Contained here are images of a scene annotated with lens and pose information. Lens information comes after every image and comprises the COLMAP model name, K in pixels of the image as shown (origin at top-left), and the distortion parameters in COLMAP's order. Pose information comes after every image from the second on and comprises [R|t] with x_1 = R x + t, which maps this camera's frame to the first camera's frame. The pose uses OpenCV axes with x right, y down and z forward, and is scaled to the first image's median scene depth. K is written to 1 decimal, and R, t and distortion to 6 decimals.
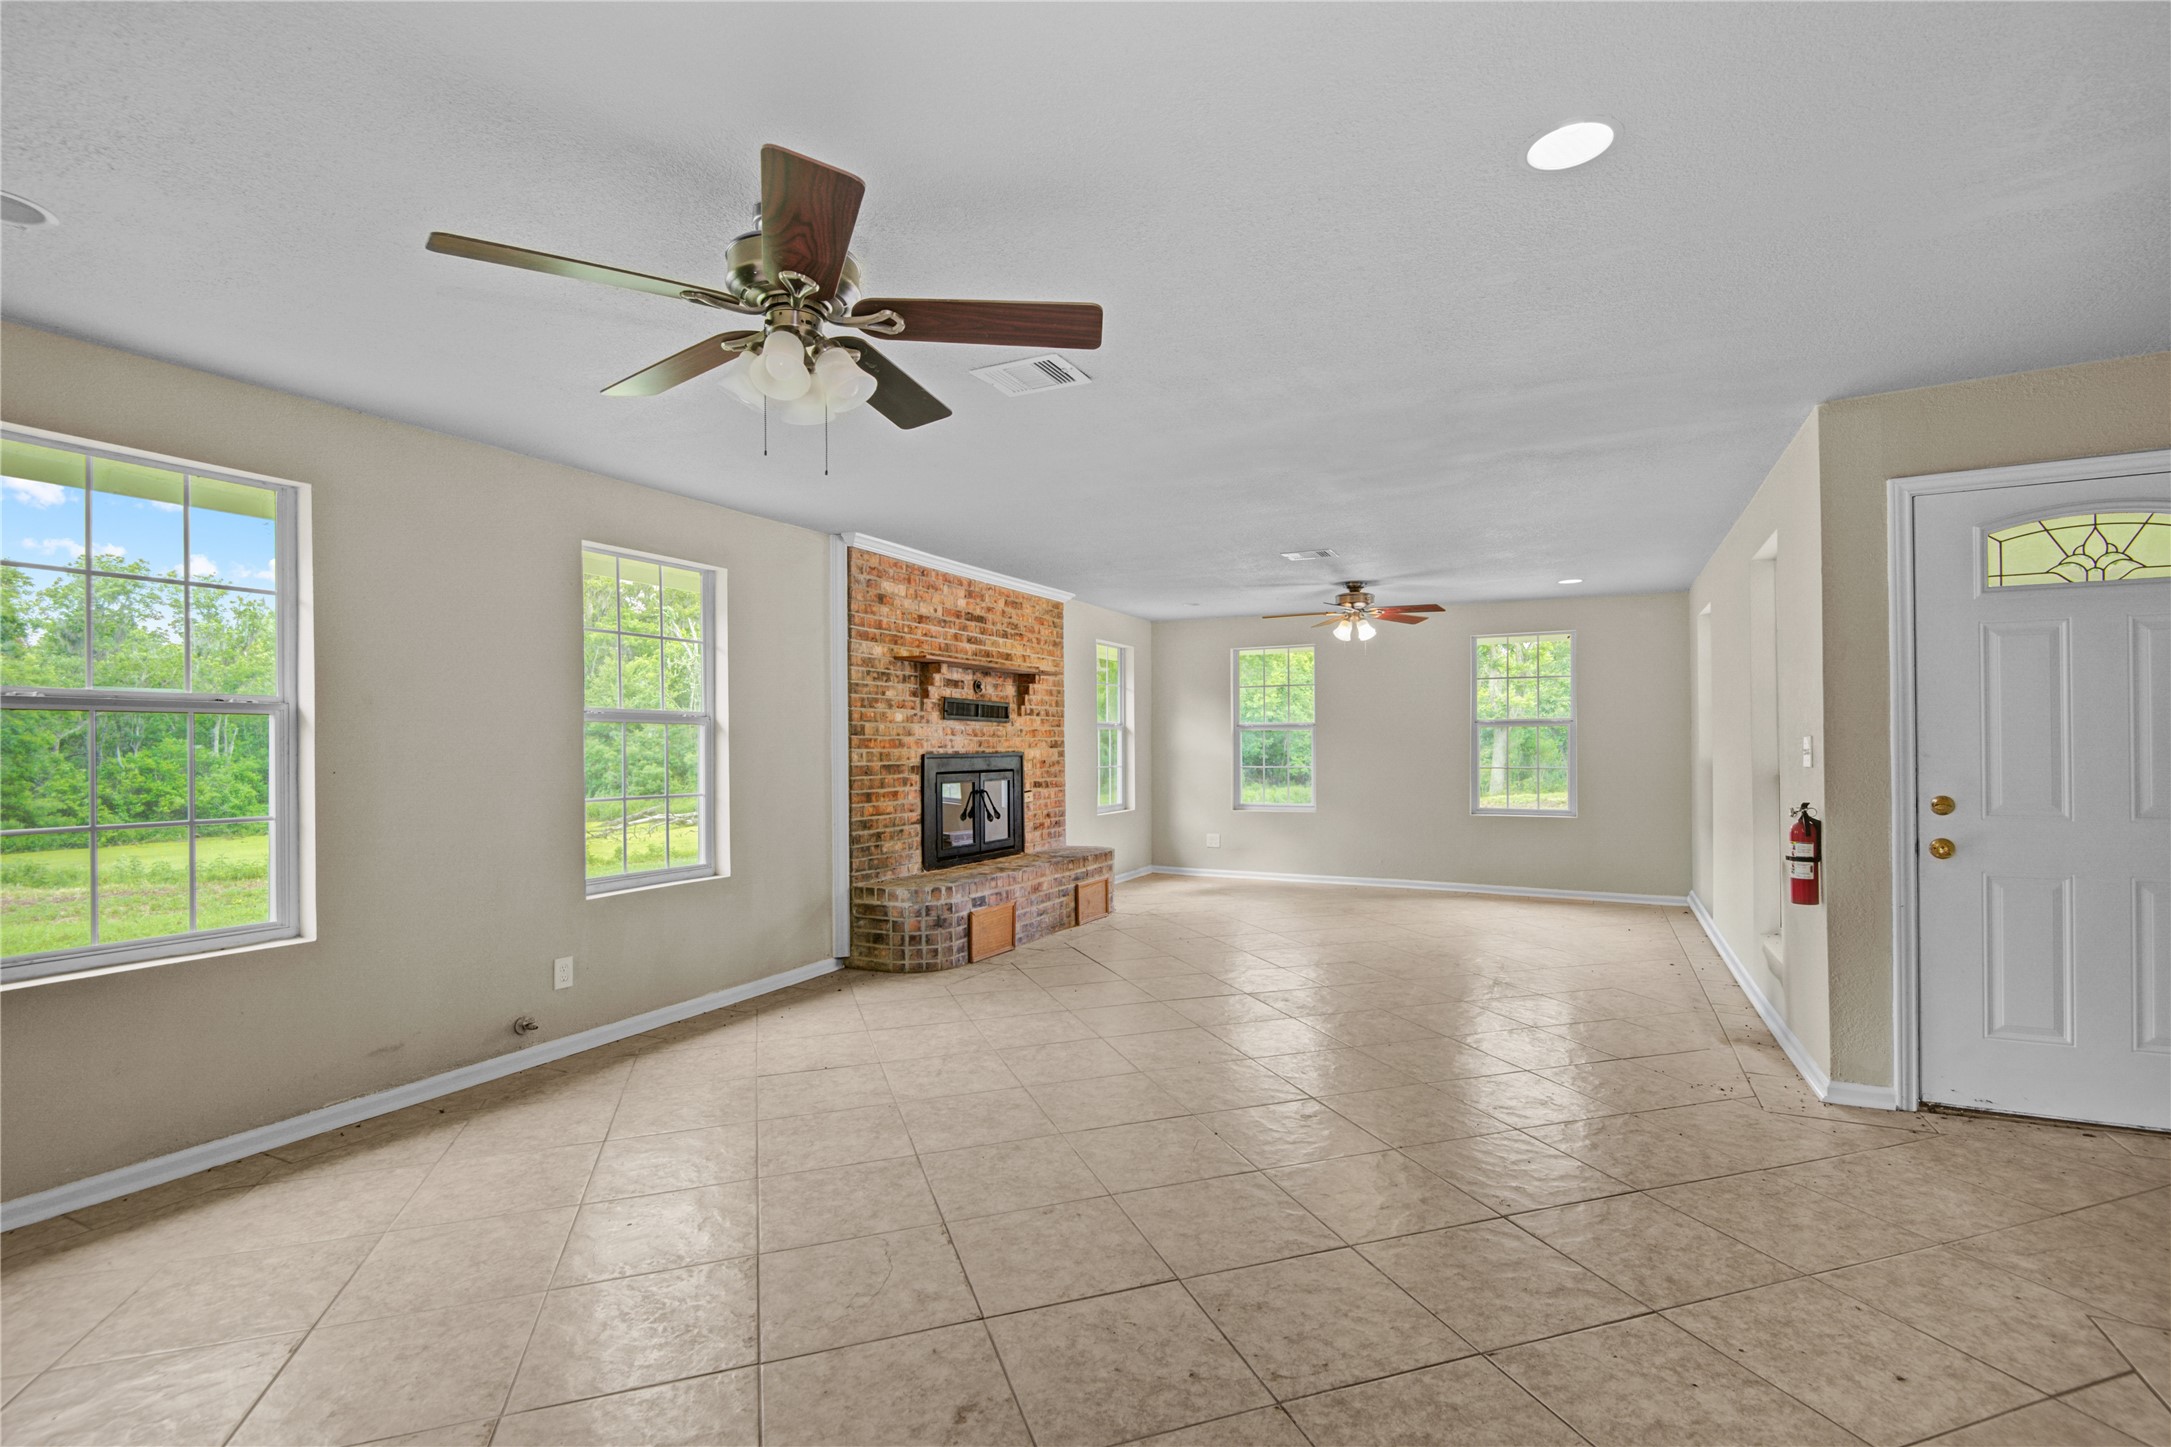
lens RADIAL K [[990.8, 0, 1085.2], [0, 990.8, 745.5], [0, 0, 1]] dist [-0.002633, -0.000606]
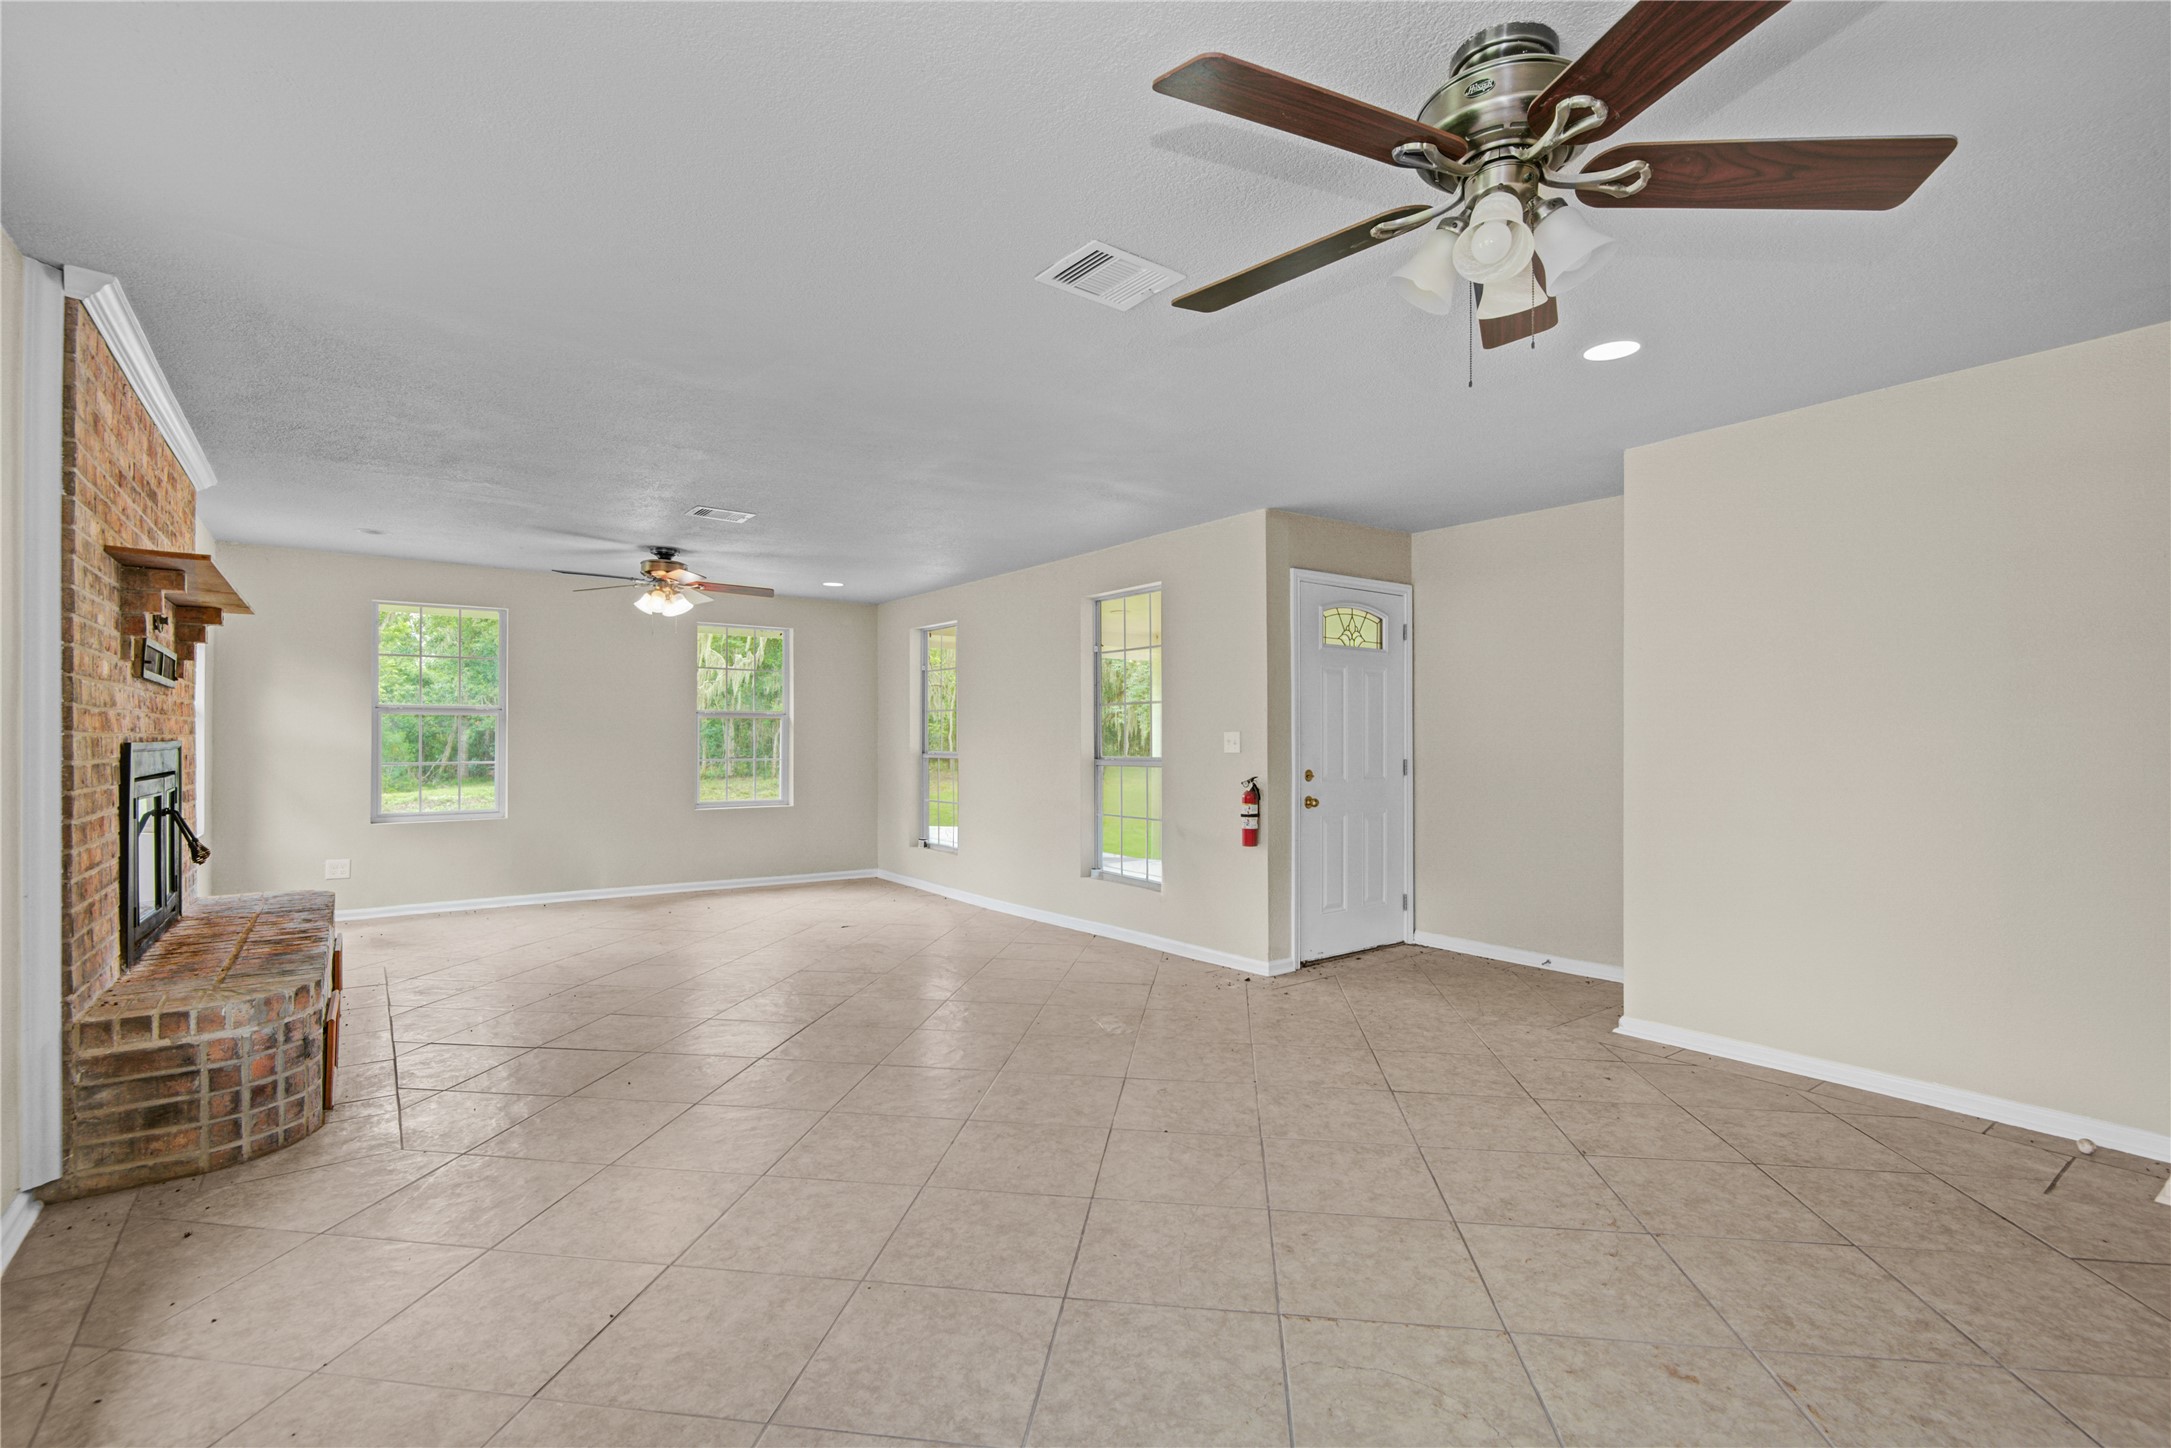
lens RADIAL K [[985.1, 0, 1085.5], [0, 985.1, 724.0], [0, 0, 1]] dist [0.002119, -0.005532]
pose [[0.443715, 0.020004, 0.895944, -0.401648], [-0.005846, 0.999794, -0.019427, 0.005813], [-0.896149, 0.003382, 0.443741, 0.331609]]
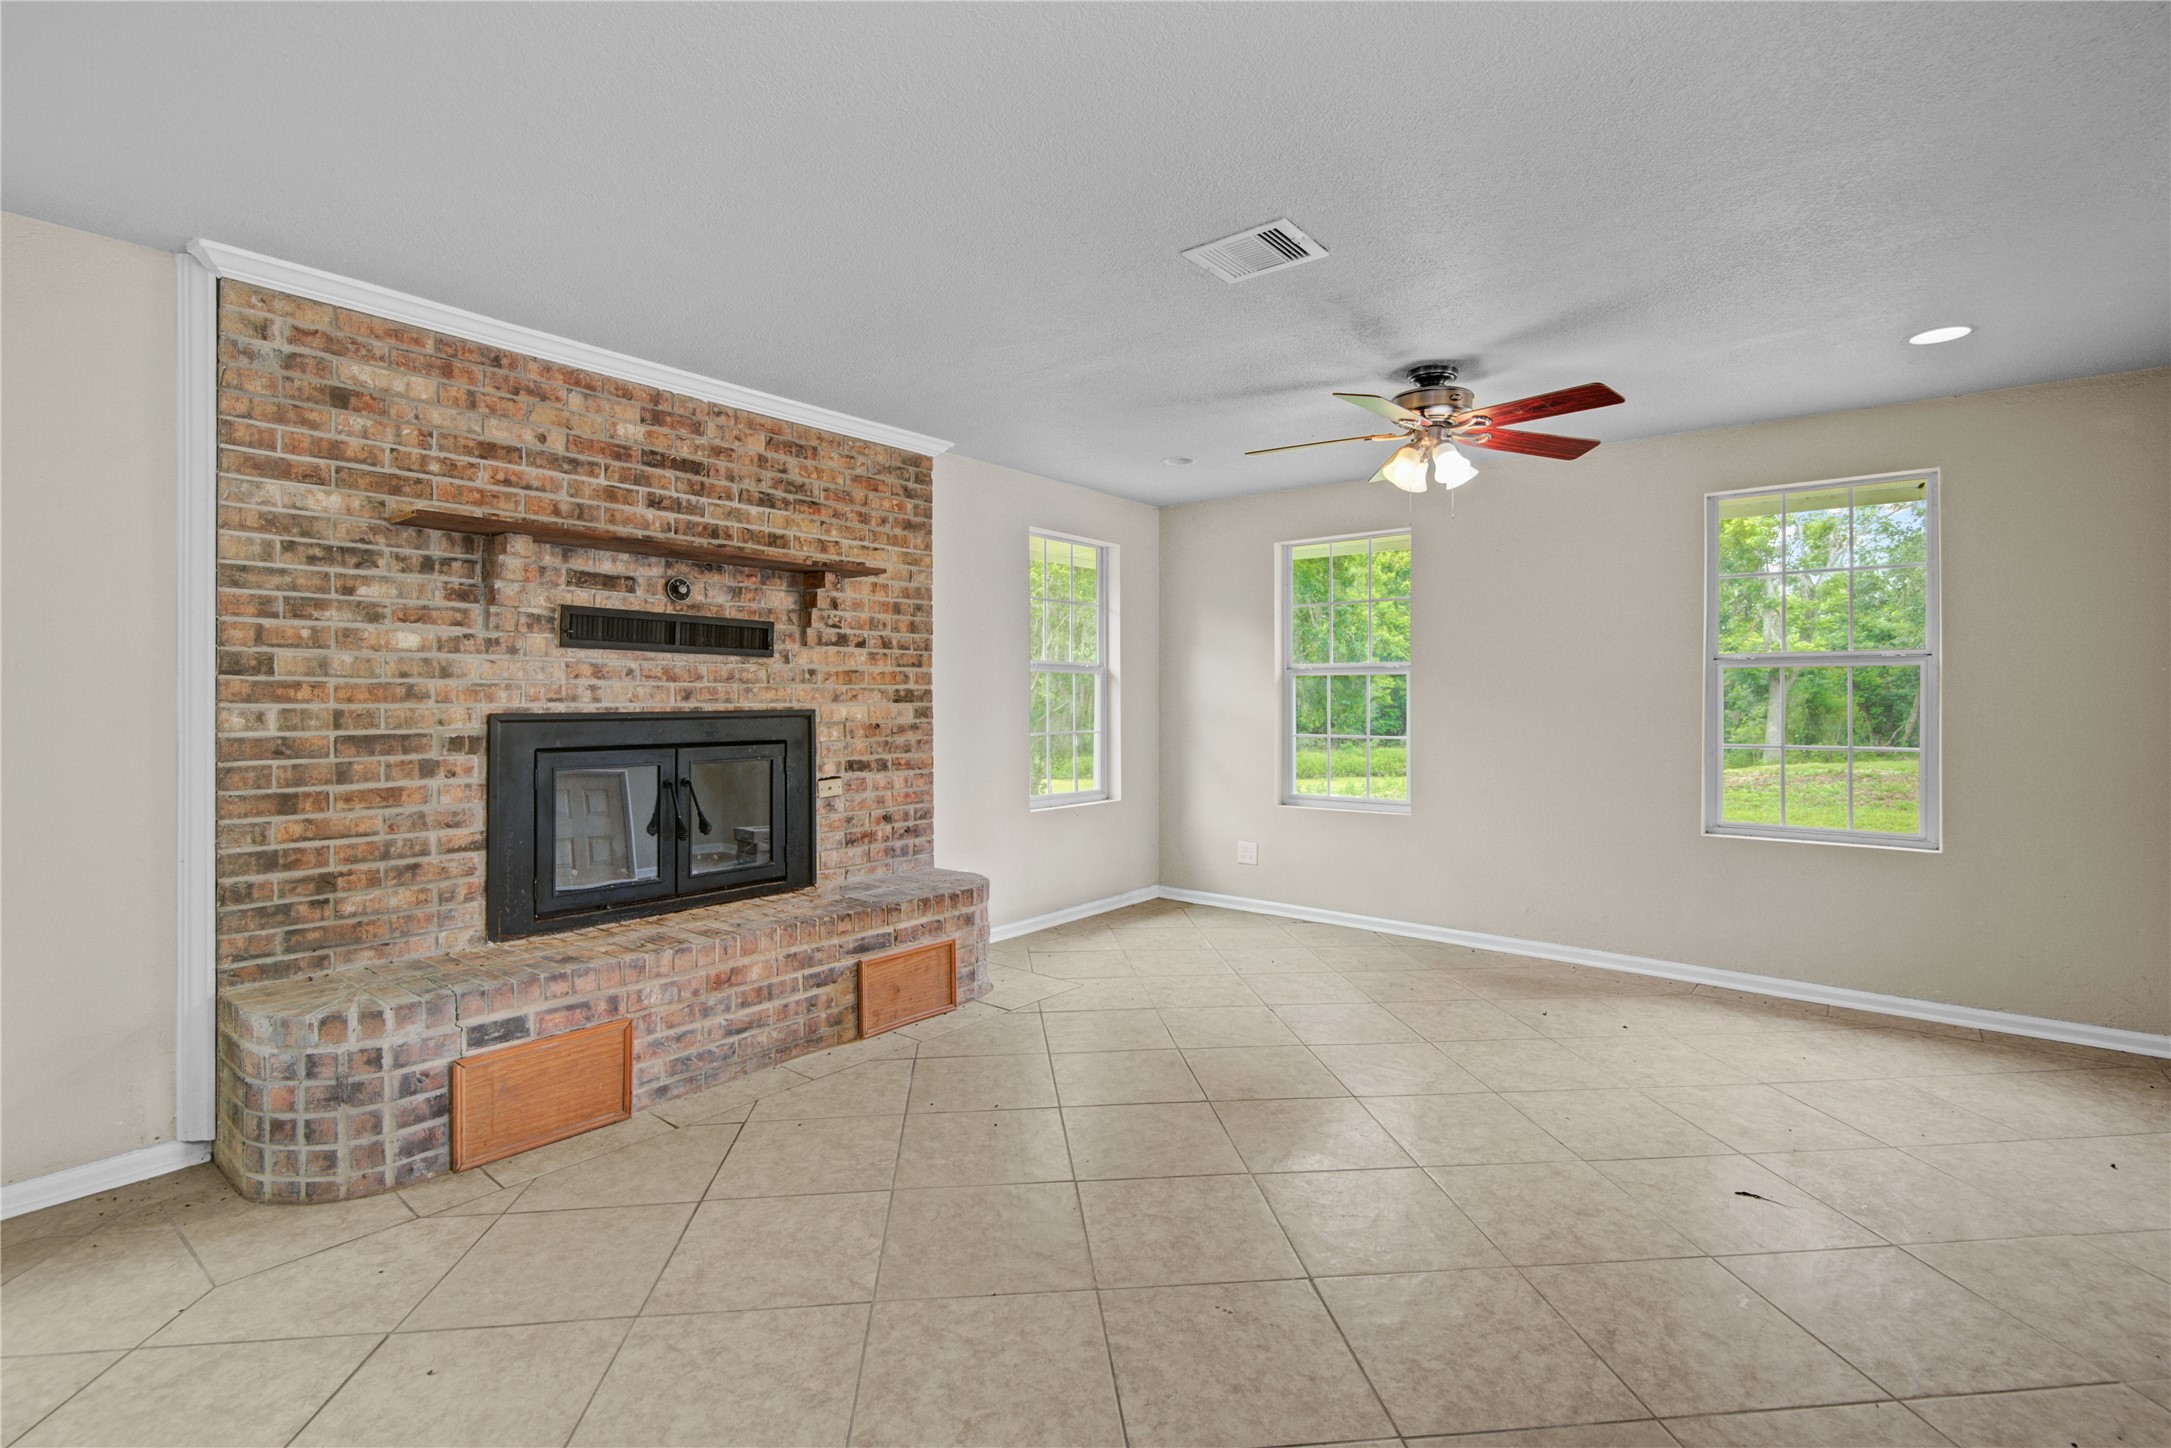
lens RADIAL K [[968.7, 0, 1080.3], [0, 968.7, 702.6], [0, 0, 1]] dist [0.002656, 0.000326]
pose [[0.975622, 0.005979, -0.219376, 0.245095], [-0.004932, 0.999974, 0.005321, -0.001281], [0.219402, -0.004109, 0.975626, 0.579466]]
